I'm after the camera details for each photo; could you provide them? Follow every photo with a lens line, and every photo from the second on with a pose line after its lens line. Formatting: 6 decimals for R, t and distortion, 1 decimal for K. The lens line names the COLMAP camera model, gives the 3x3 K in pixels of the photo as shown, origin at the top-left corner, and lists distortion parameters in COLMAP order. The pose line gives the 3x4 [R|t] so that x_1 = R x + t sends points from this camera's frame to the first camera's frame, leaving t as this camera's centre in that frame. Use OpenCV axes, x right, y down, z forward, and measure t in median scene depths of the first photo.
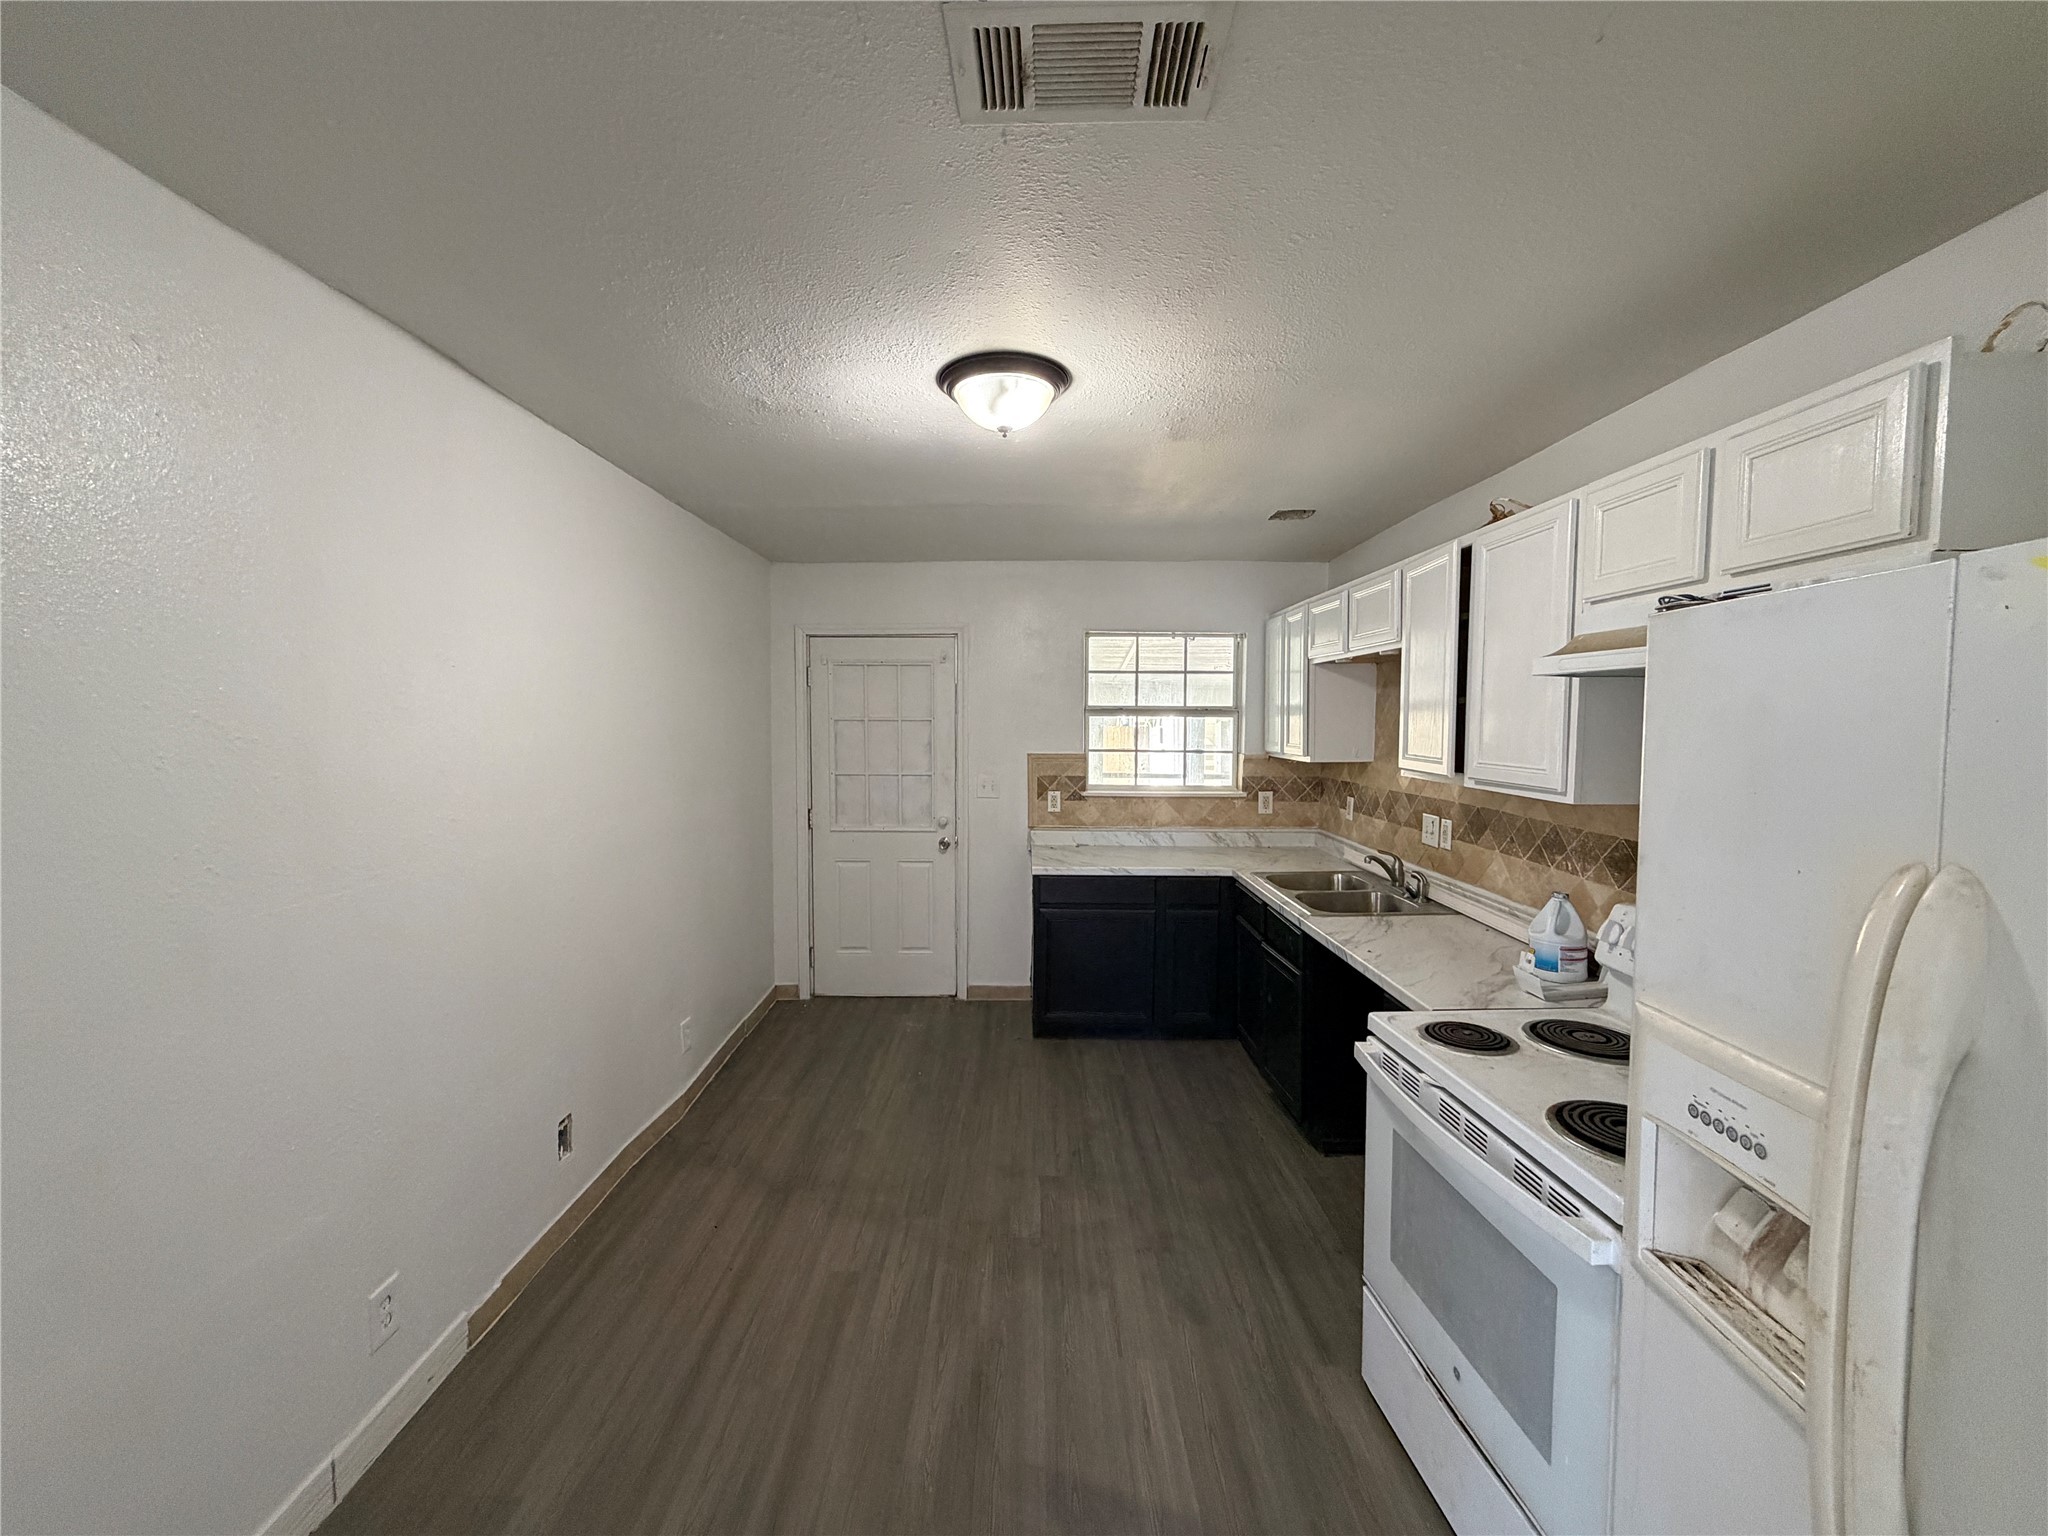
lens RADIAL K [[768.8, 0, 1024.0], [0, 768.8, 768.0], [0, 0, 1]] dist [0.000689, -0.000025]
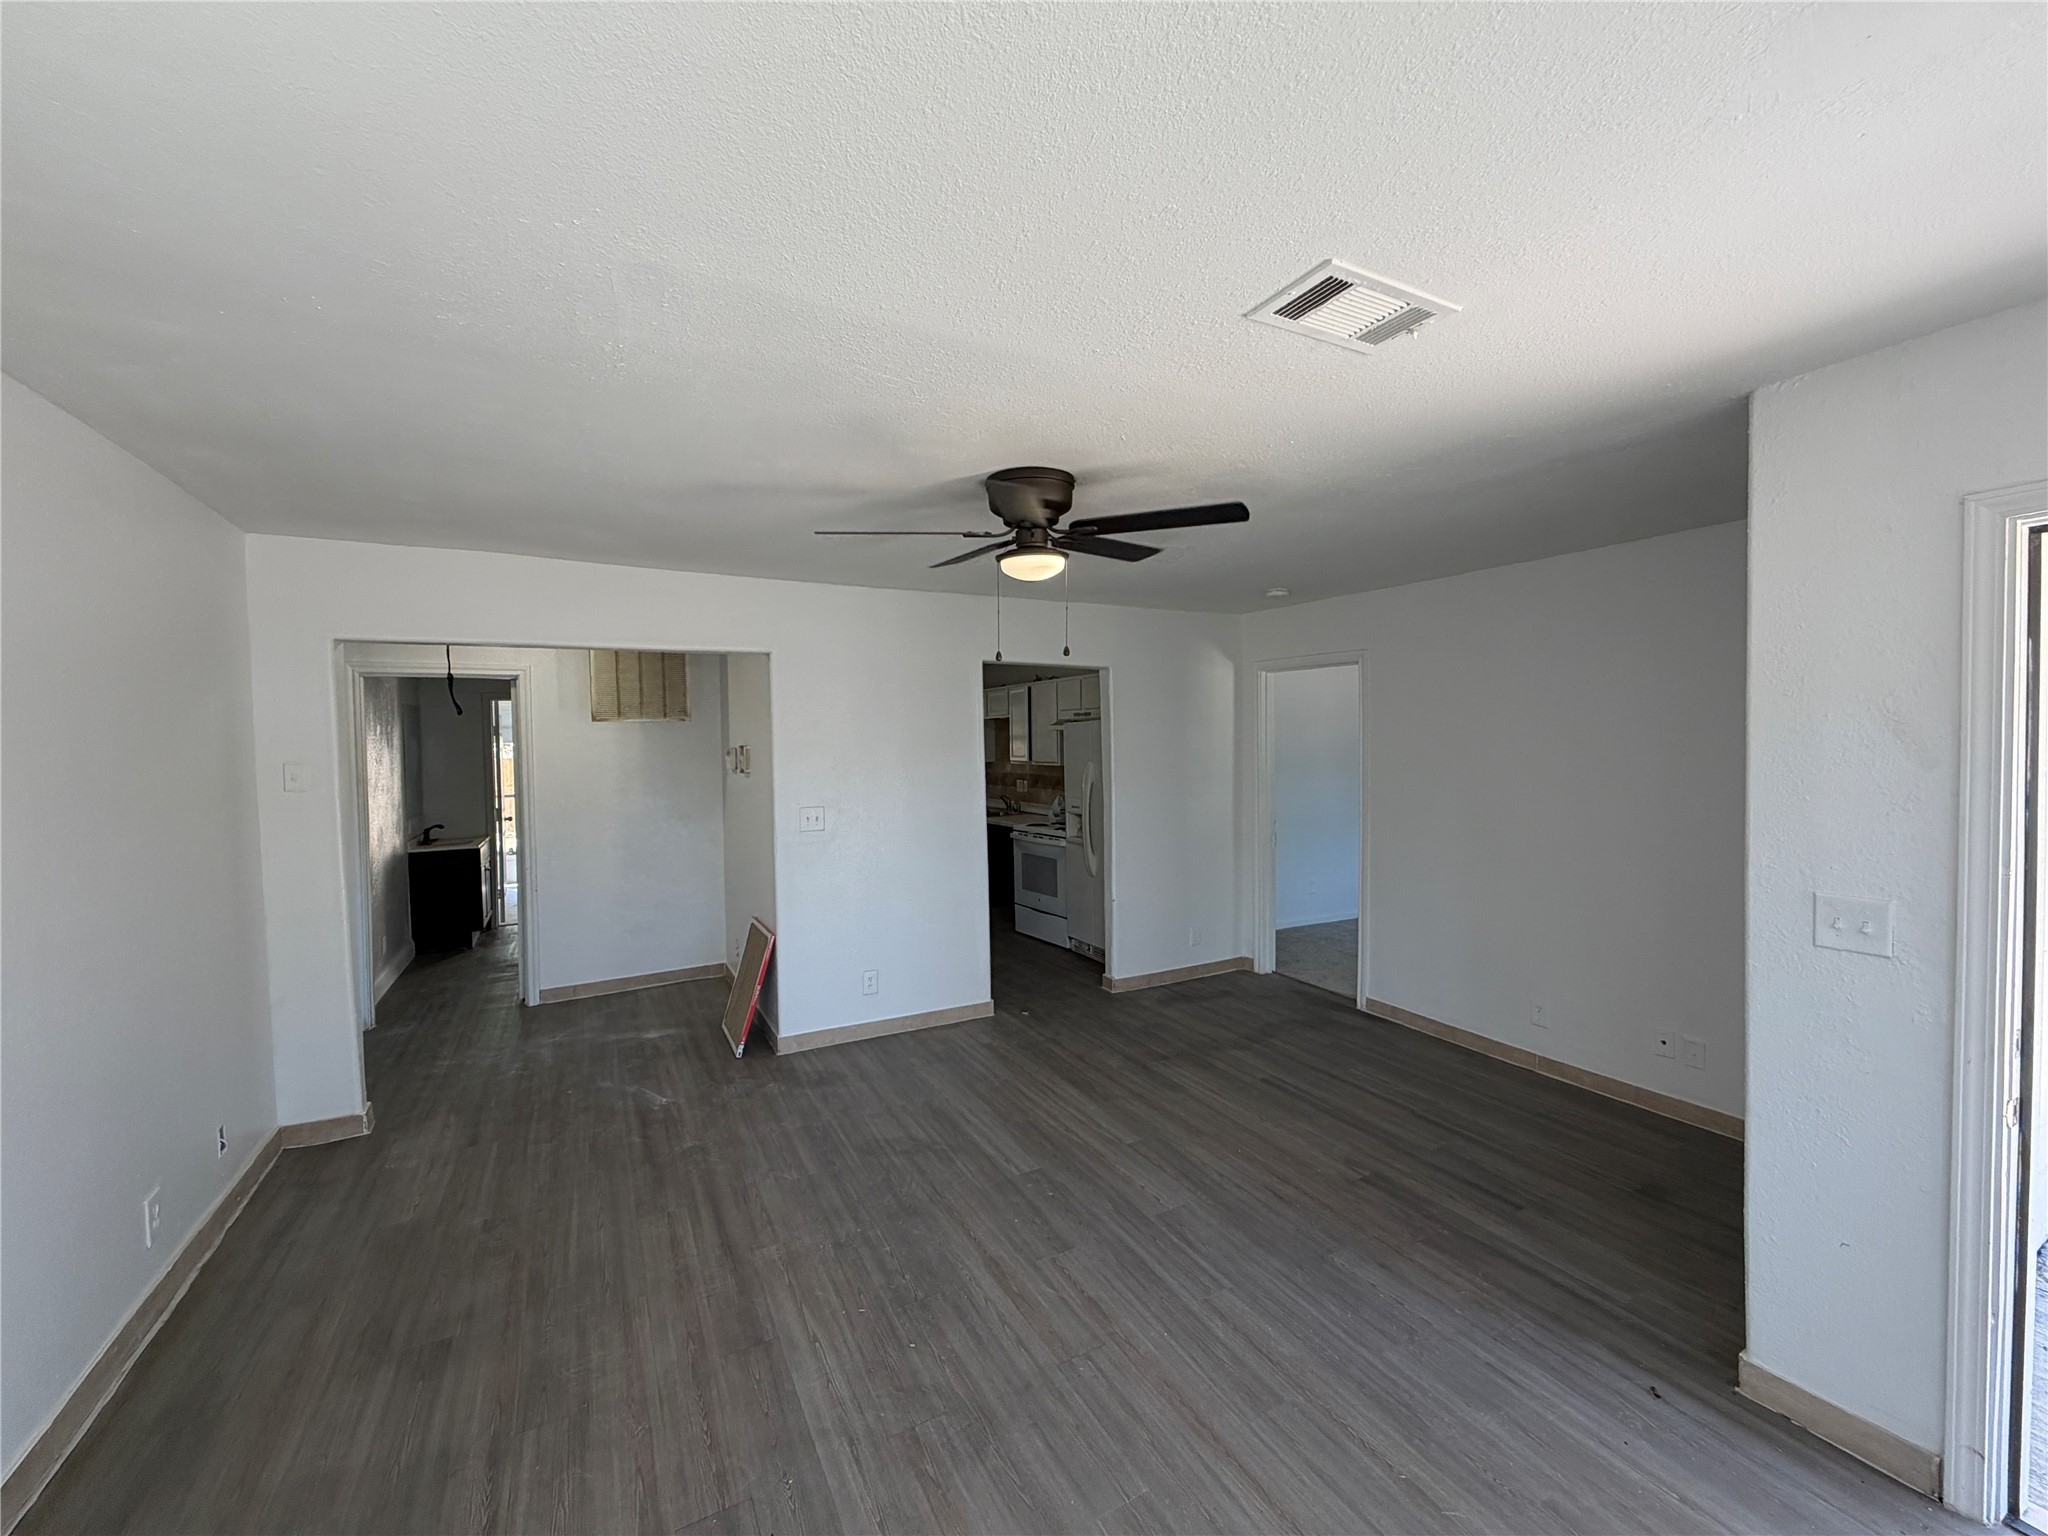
lens RADIAL K [[816.8, 0, 1024.0], [0, 816.8, 768.0], [0, 0, 1]] dist [0.002889, -0.000097]
pose [[0.861327, -0.025748, 0.507399, -1.172524], [0.041161, 0.998968, -0.019179, 0.104781], [-0.506382, 0.037404, 0.861498, -1.890049]]
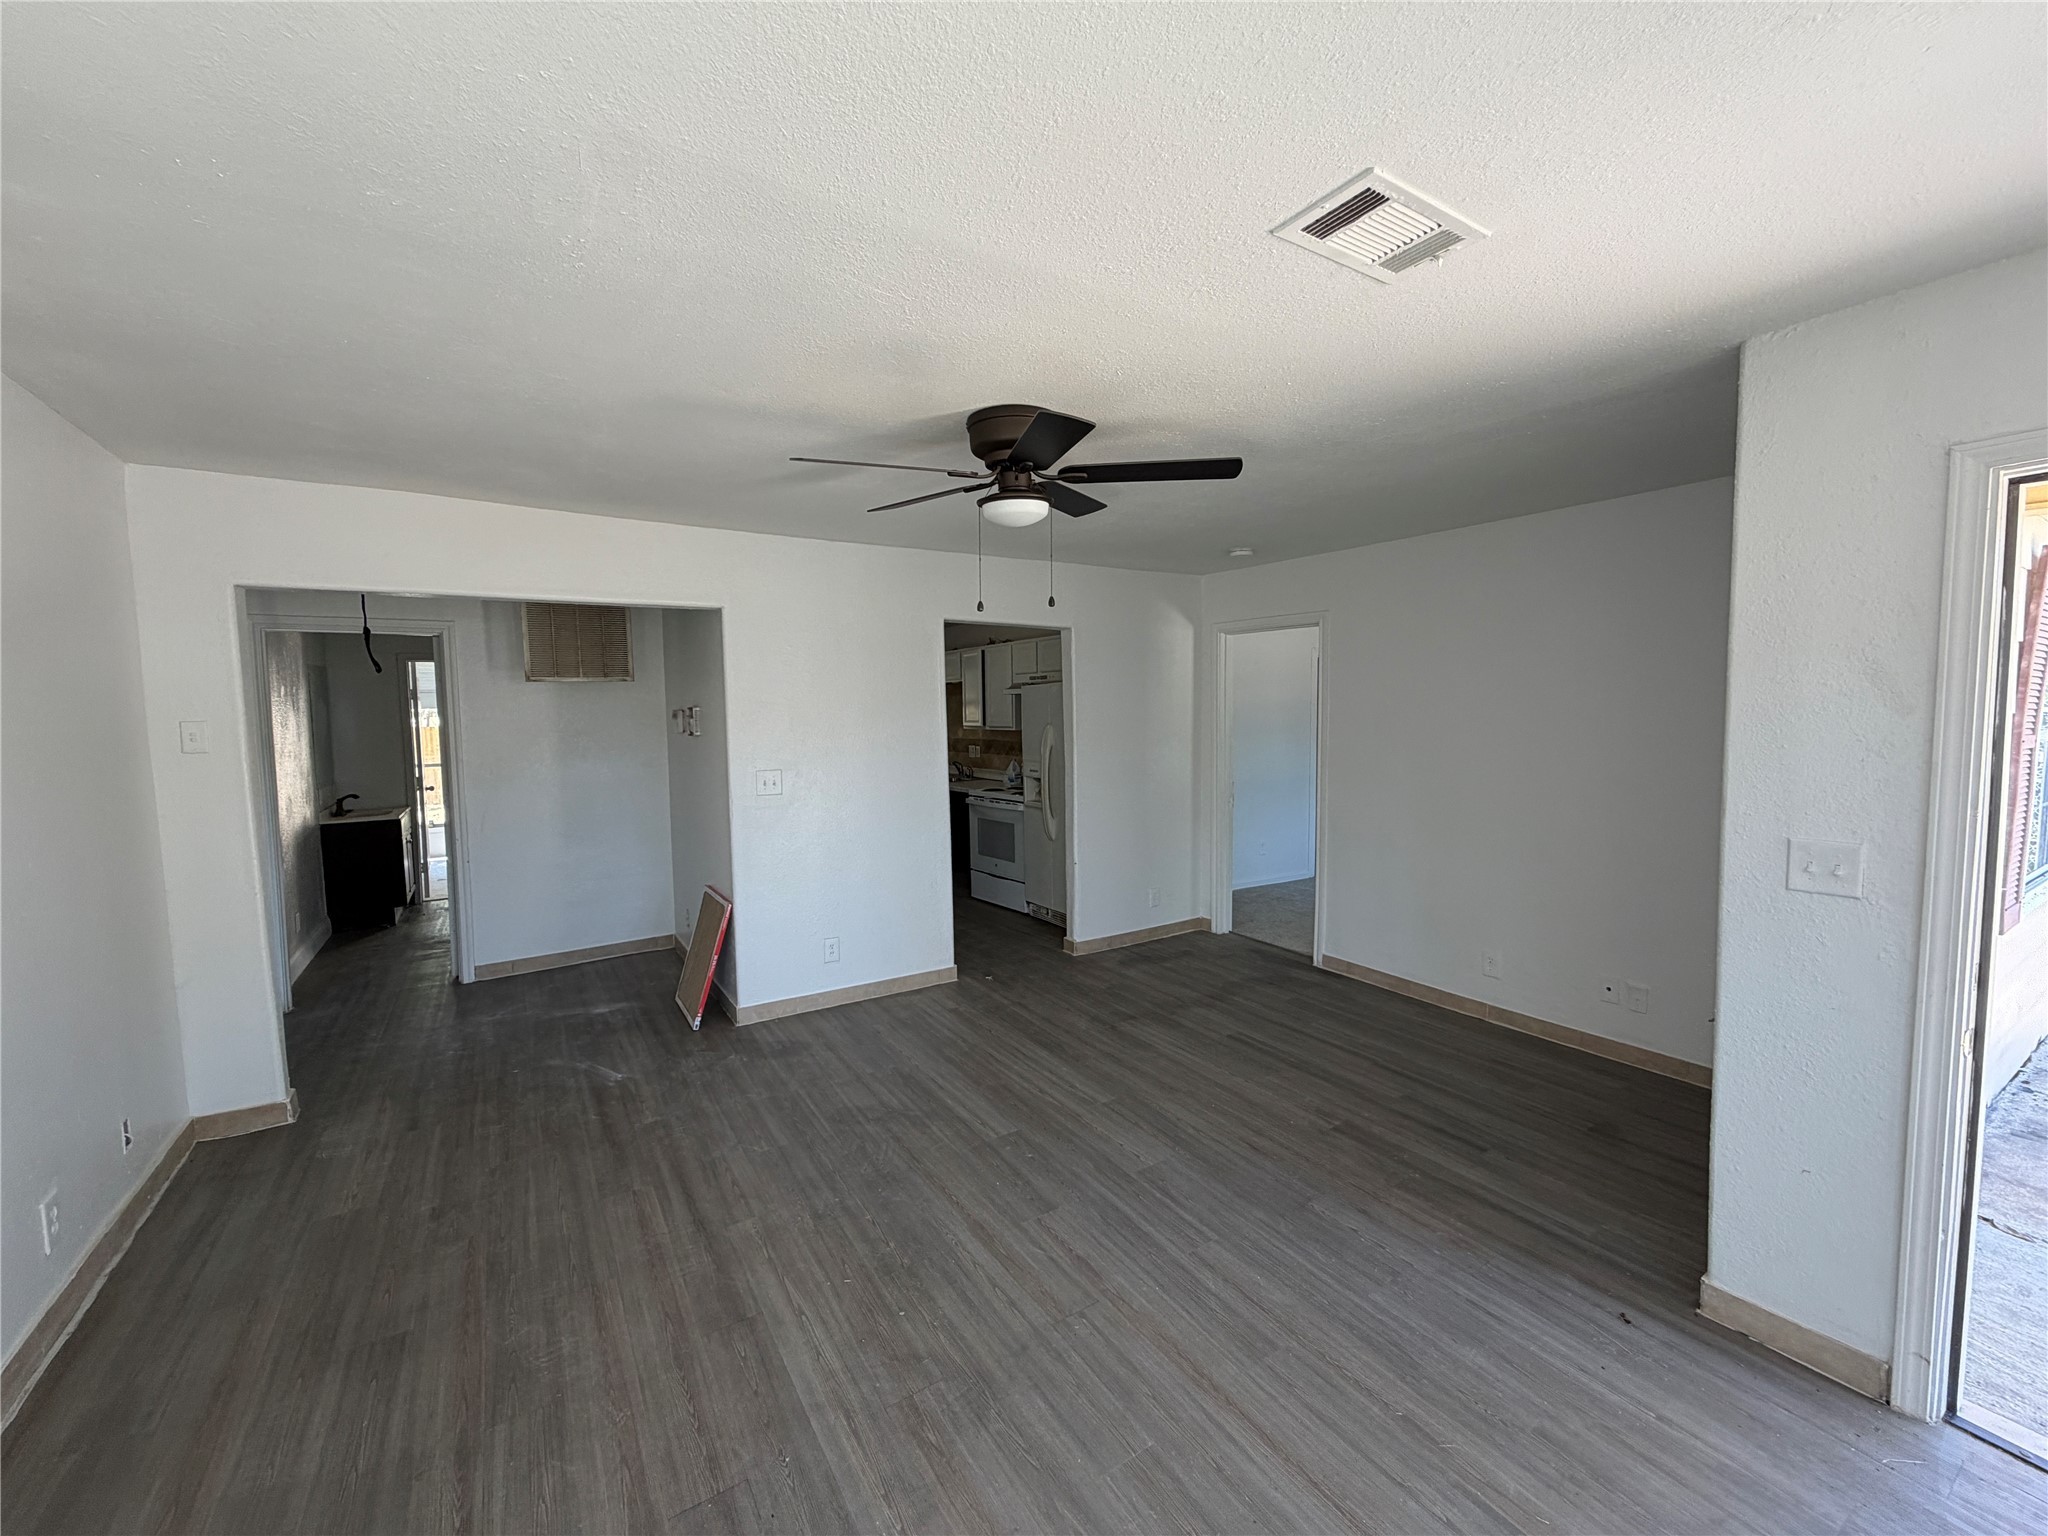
lens RADIAL K [[816.8, 0, 1024.0], [0, 816.8, 768.0], [0, 0, 1]] dist [0.002889, -0.000097]
pose [[0.821568, -0.049835, 0.567928, -1.203098], [0.045706, 0.998723, 0.021517, 0.120103], [-0.568276, 0.008280, 0.822797, -1.825810]]
